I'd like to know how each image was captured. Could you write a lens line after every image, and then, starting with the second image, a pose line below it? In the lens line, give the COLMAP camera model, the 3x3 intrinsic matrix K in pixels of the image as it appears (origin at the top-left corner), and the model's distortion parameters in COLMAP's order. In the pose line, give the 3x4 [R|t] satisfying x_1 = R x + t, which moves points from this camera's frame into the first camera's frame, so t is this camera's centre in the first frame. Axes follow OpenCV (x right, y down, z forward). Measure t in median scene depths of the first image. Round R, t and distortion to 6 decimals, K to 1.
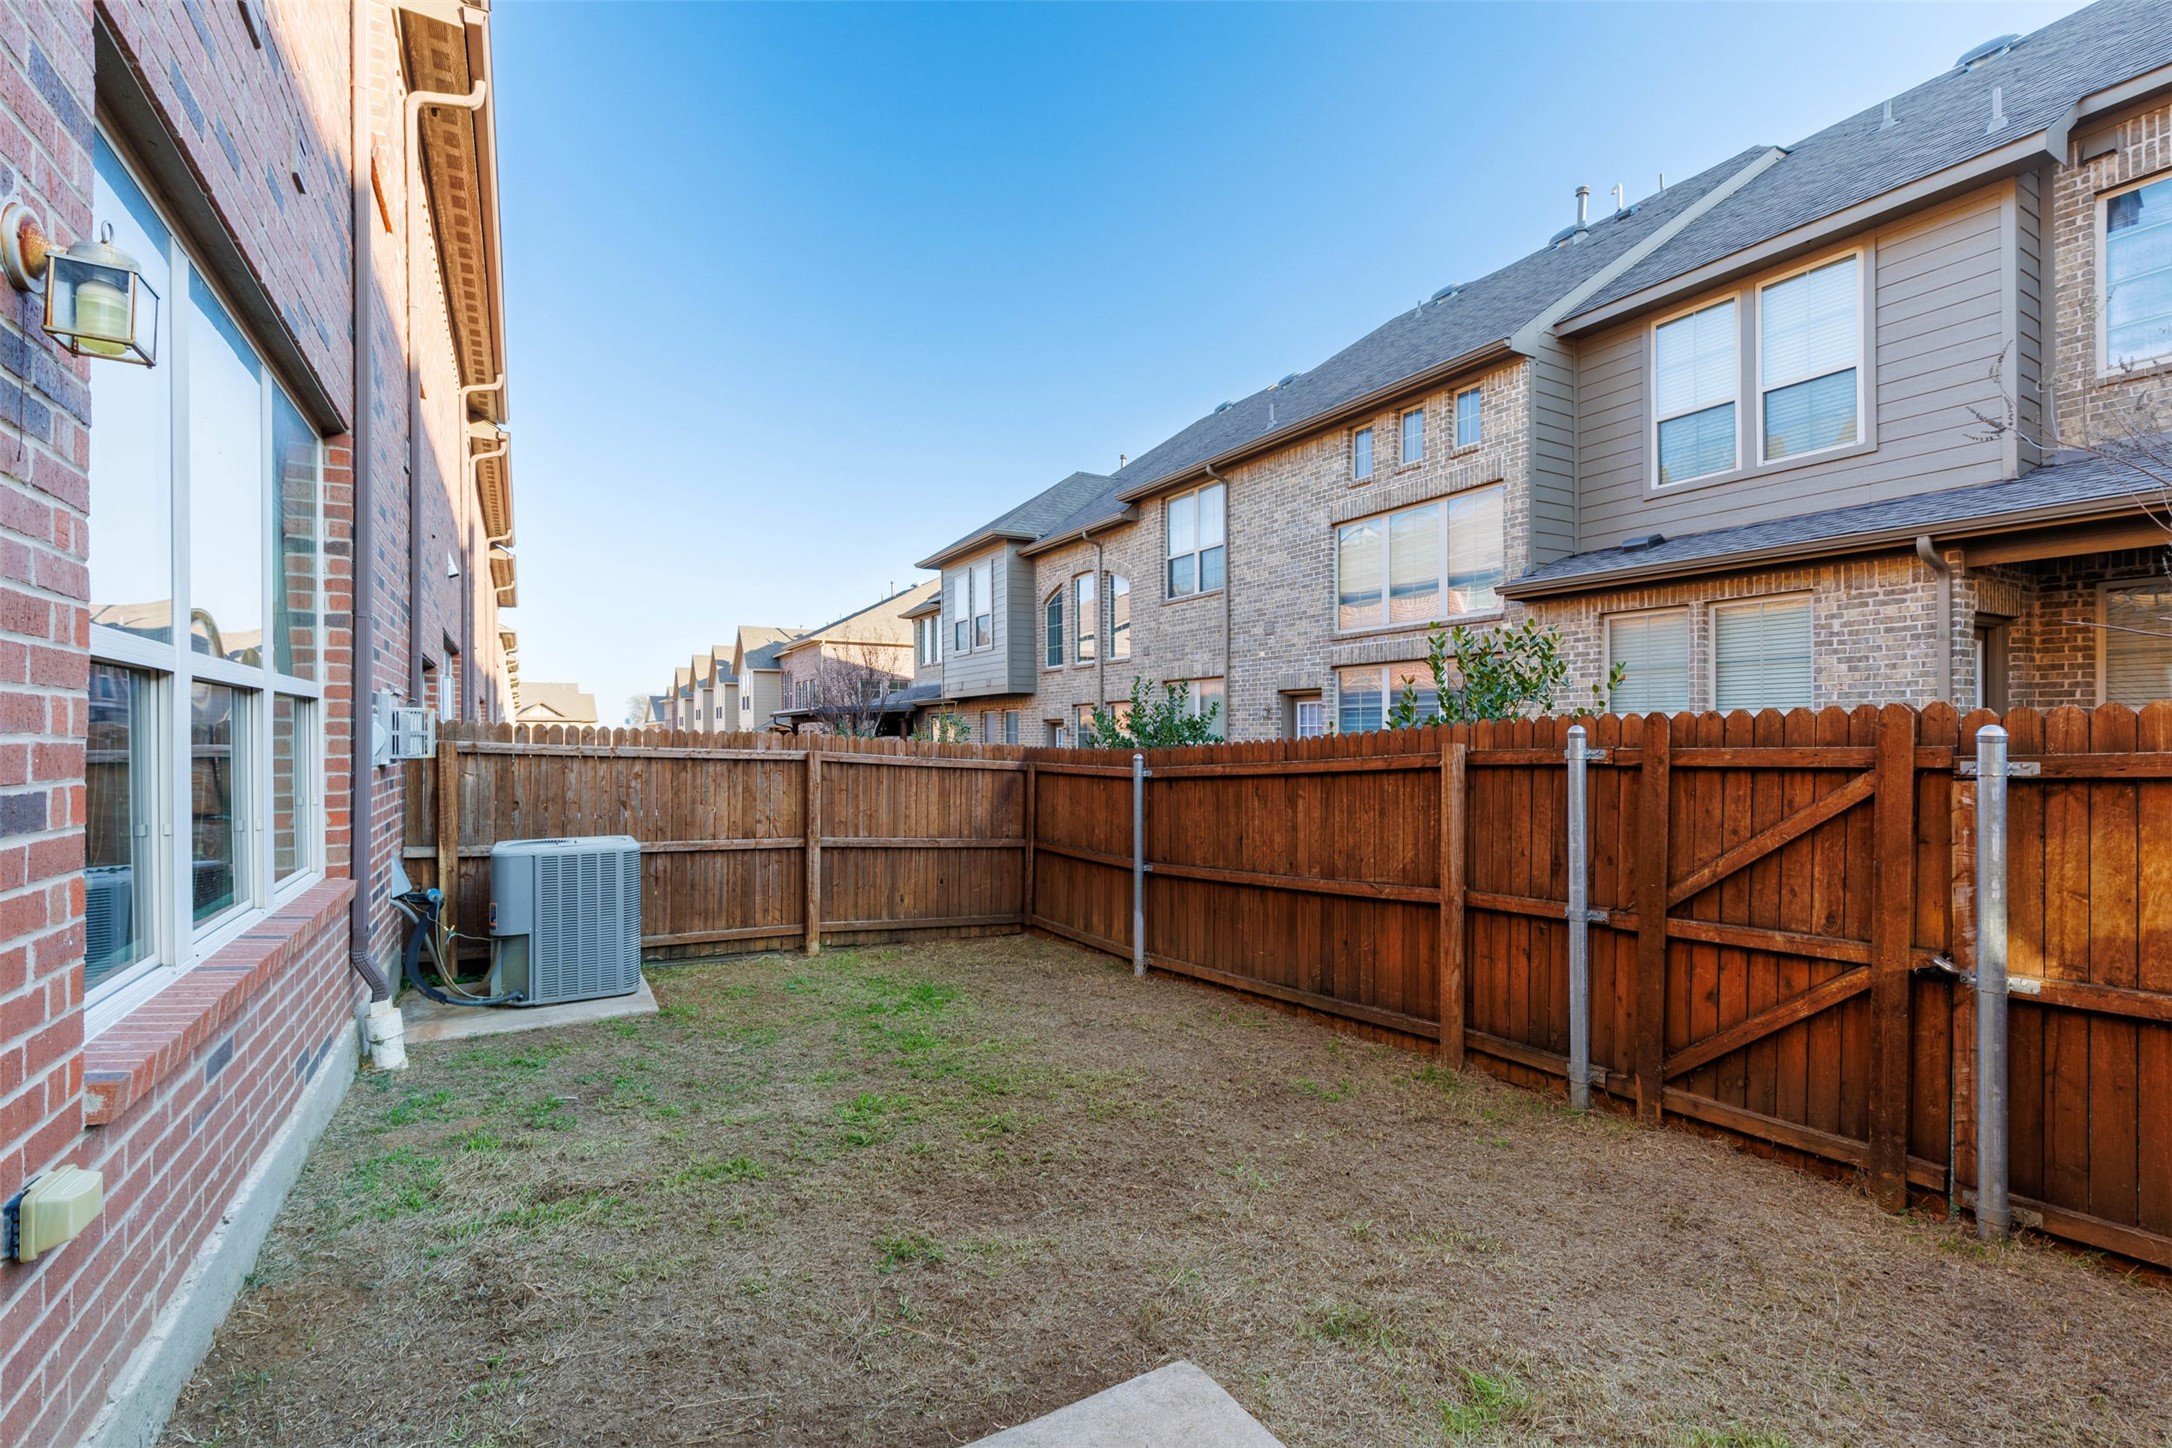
lens RADIAL K [[974.8, 0, 1093.0], [0, 974.8, 731.9], [0, 0, 1]] dist [0.003107, -0.000980]
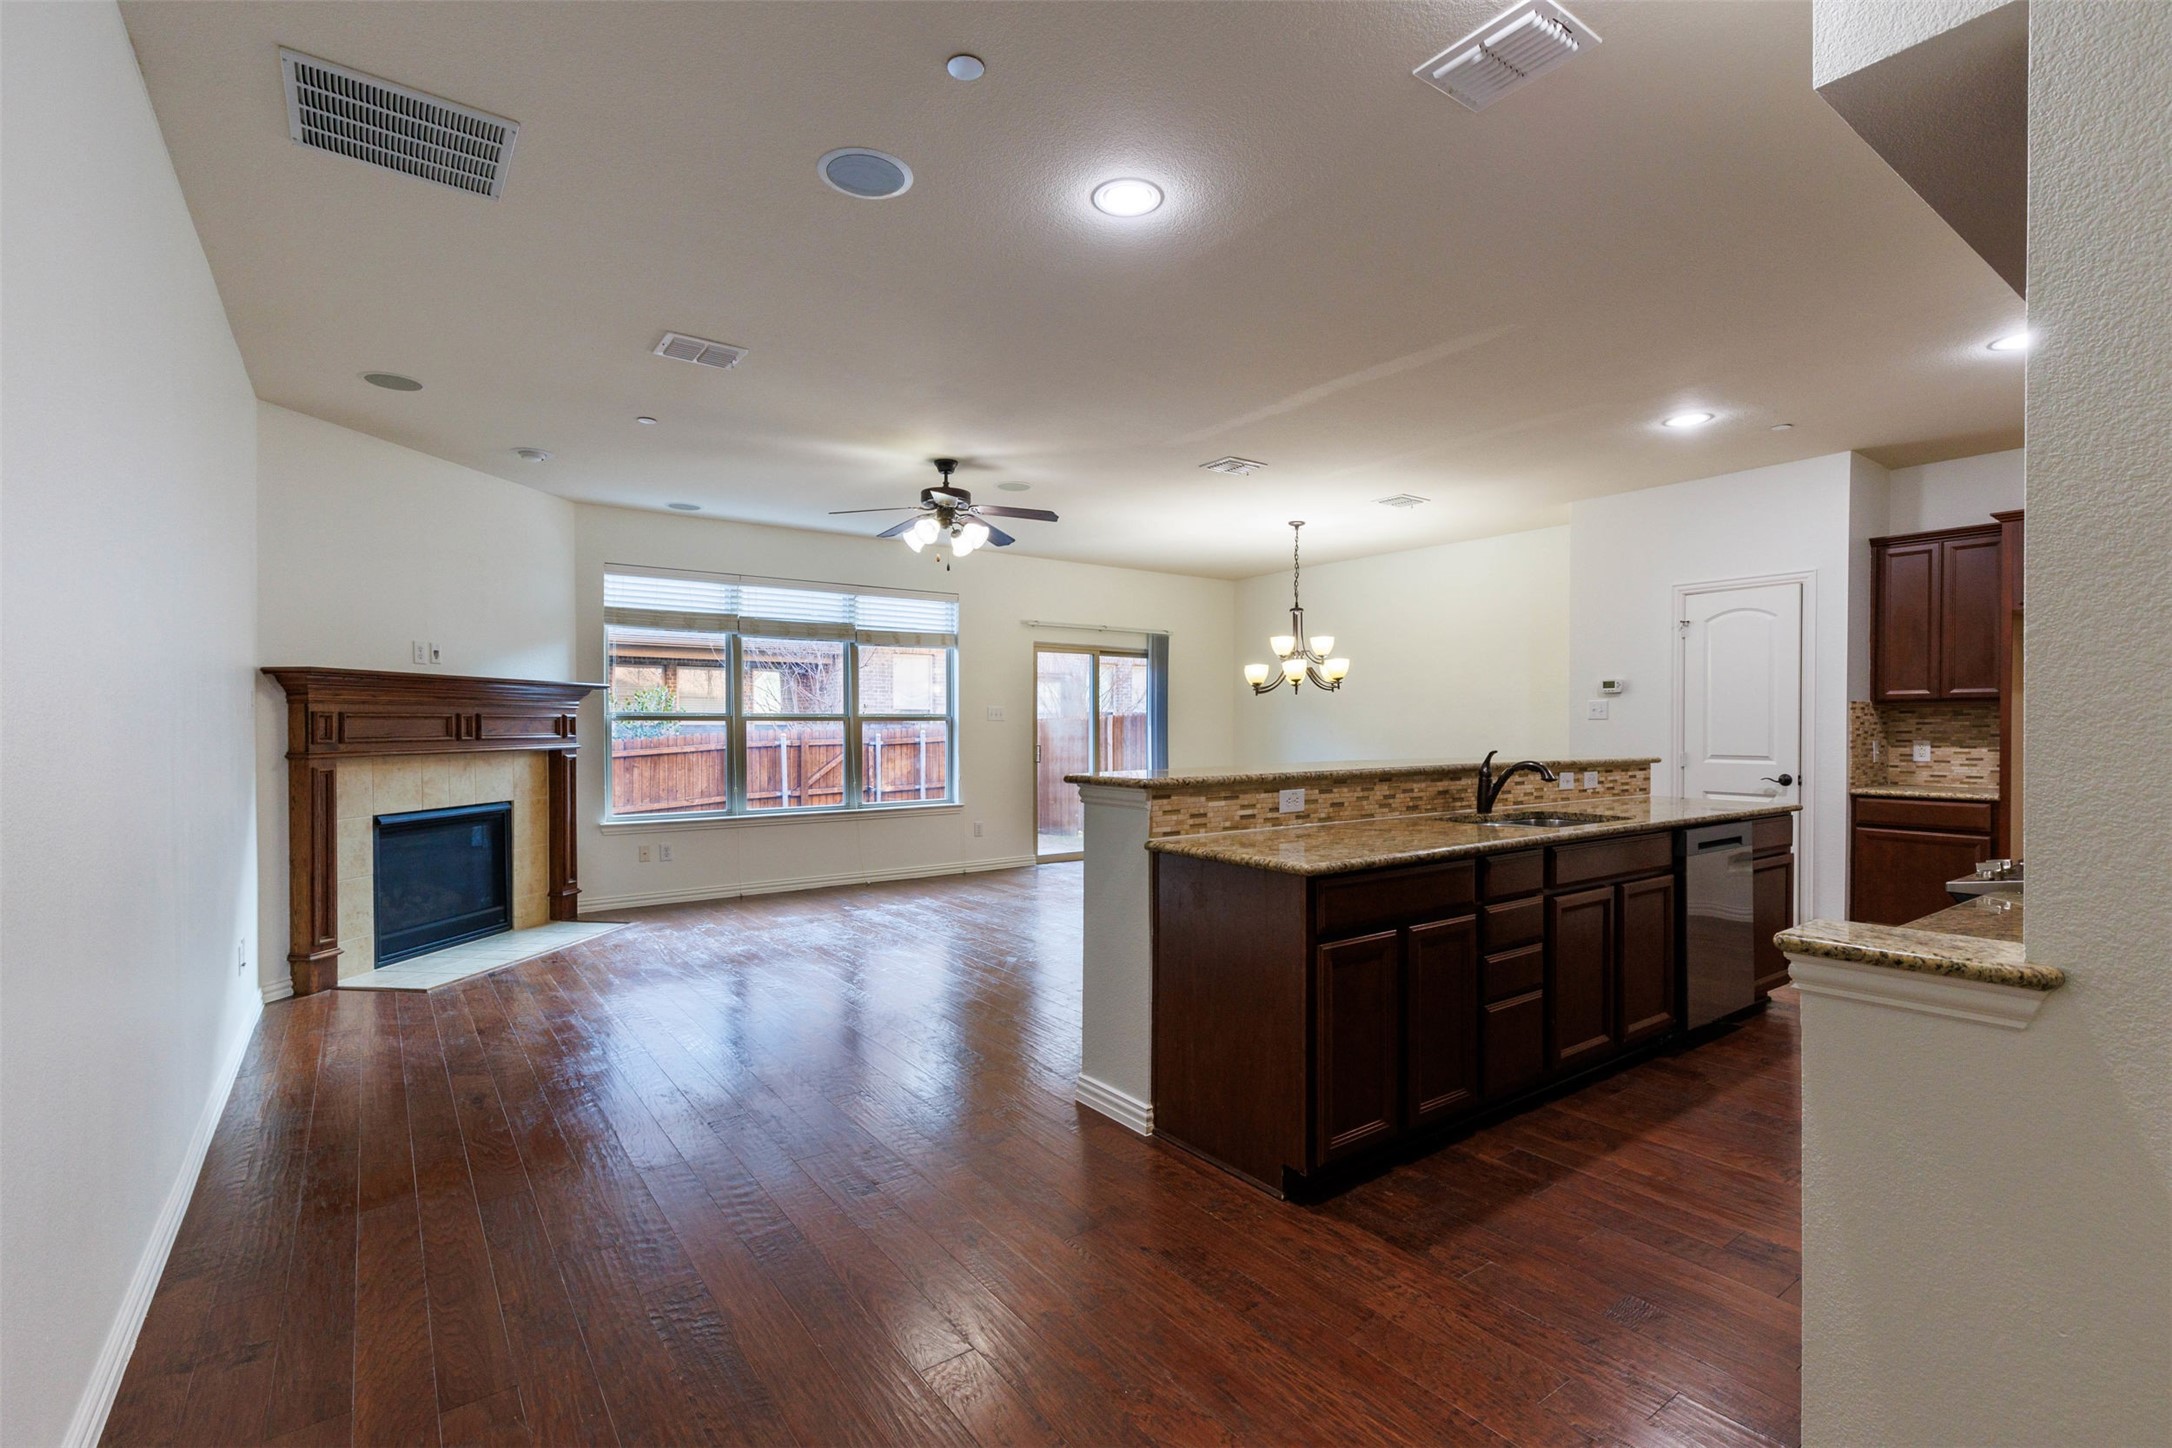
lens RADIAL K [[987.3, 0, 1094.5], [0, 987.3, 731.0], [0, 0, 1]] dist [0.004522, 0.000159]
pose [[-0.106844, -0.003152, 0.994271, -2.991428], [-0.003460, 0.999990, 0.002798, -0.028687], [-0.994270, -0.003141, -0.106854, 0.378711]]
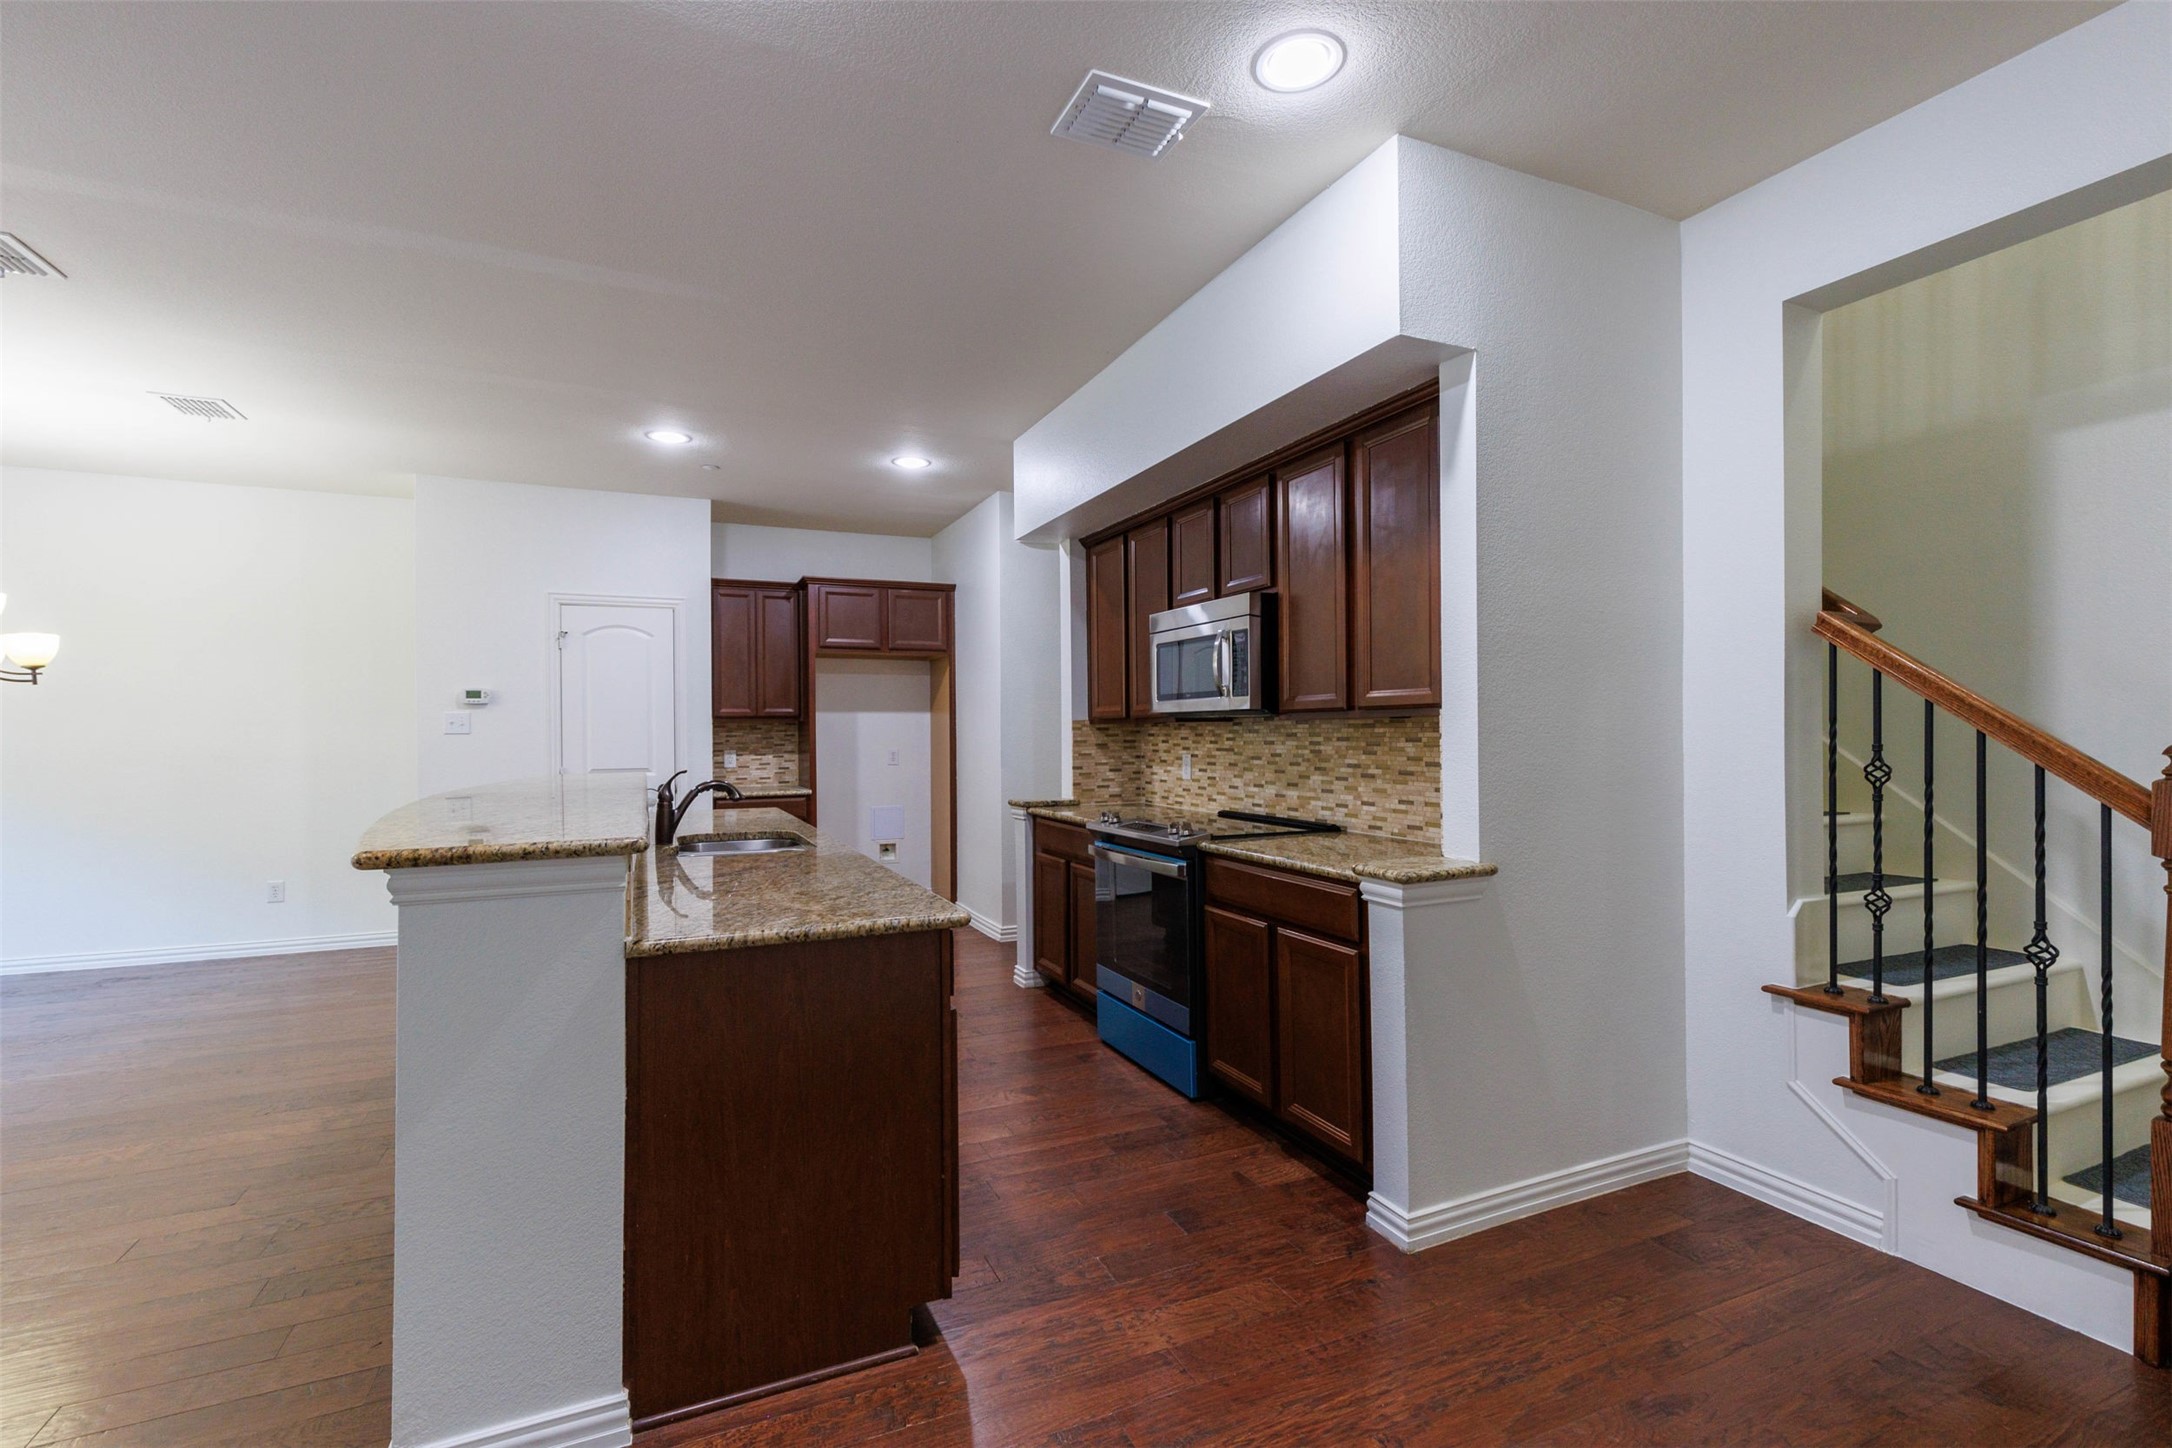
lens RADIAL K [[974.8, 0, 1093.0], [0, 974.8, 731.9], [0, 0, 1]] dist [0.003107, -0.000980]
pose [[-0.995005, 0.011793, 0.099128, -2.422071], [0.011520, 0.999928, -0.003321, -0.035208], [-0.099160, -0.002162, -0.995069, 0.723514]]
